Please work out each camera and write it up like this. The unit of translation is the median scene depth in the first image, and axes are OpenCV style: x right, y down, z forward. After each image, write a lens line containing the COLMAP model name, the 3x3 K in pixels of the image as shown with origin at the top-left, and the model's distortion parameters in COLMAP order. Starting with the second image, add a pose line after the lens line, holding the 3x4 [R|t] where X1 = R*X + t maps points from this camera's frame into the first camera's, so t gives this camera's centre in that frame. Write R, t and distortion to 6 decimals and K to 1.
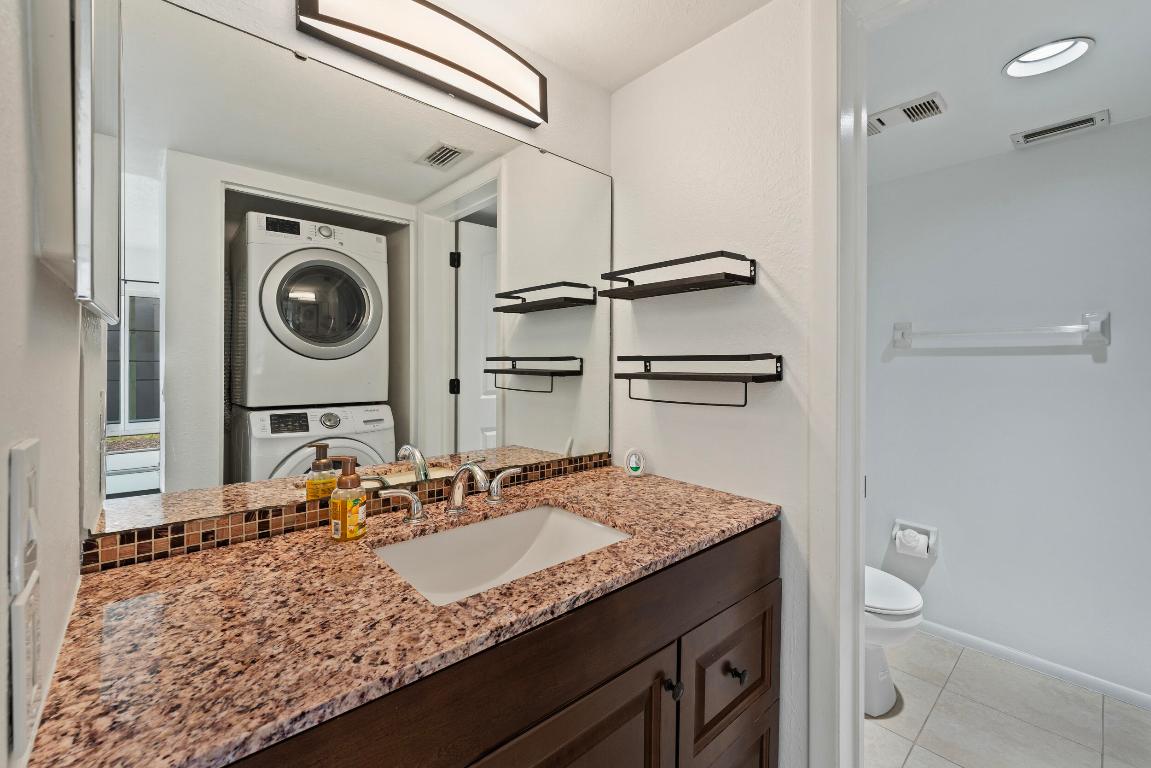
lens RADIAL K [[464.2, 0, 572.8], [0, 464.2, 370.7], [0, 0, 1]] dist [-0.000259, 0.000013]
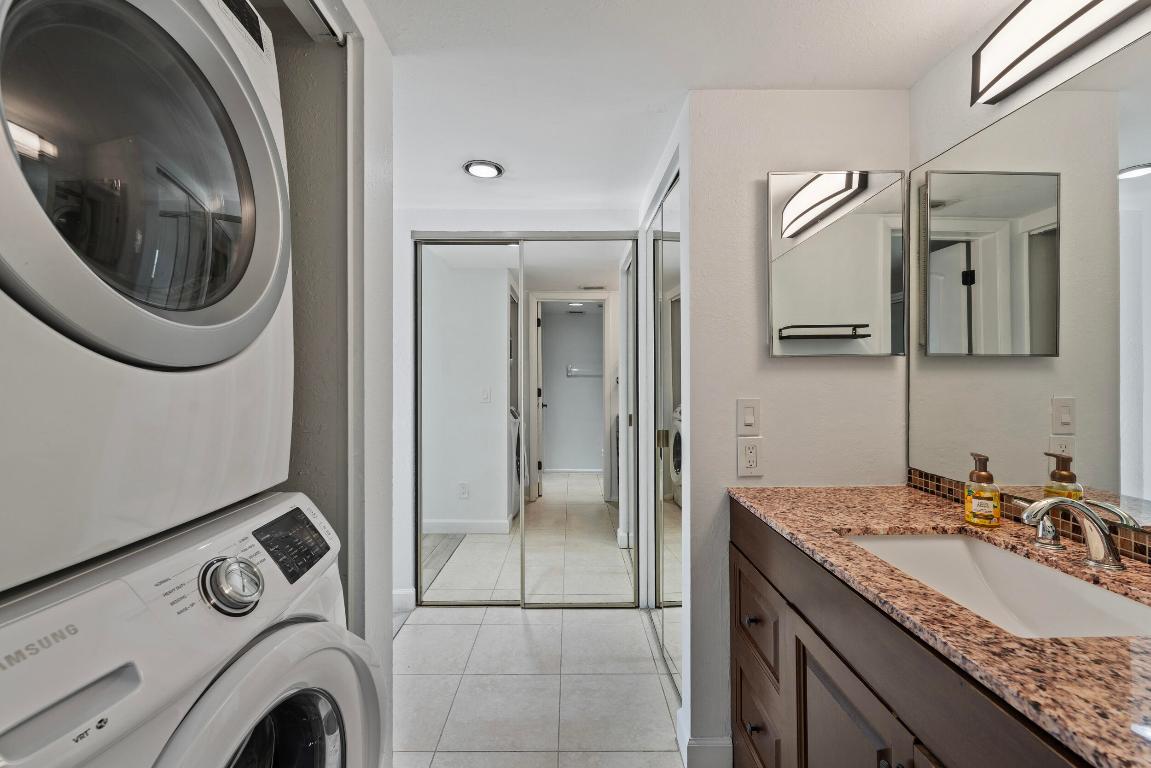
lens RADIAL K [[464.2, 0, 572.8], [0, 464.2, 370.7], [0, 0, 1]] dist [-0.000259, 0.000013]
pose [[-0.653199, -0.009701, -0.757125, 1.212786], [-0.005636, 0.999953, -0.007950, -0.017699], [0.757166, -0.000926, -0.653222, 1.100339]]
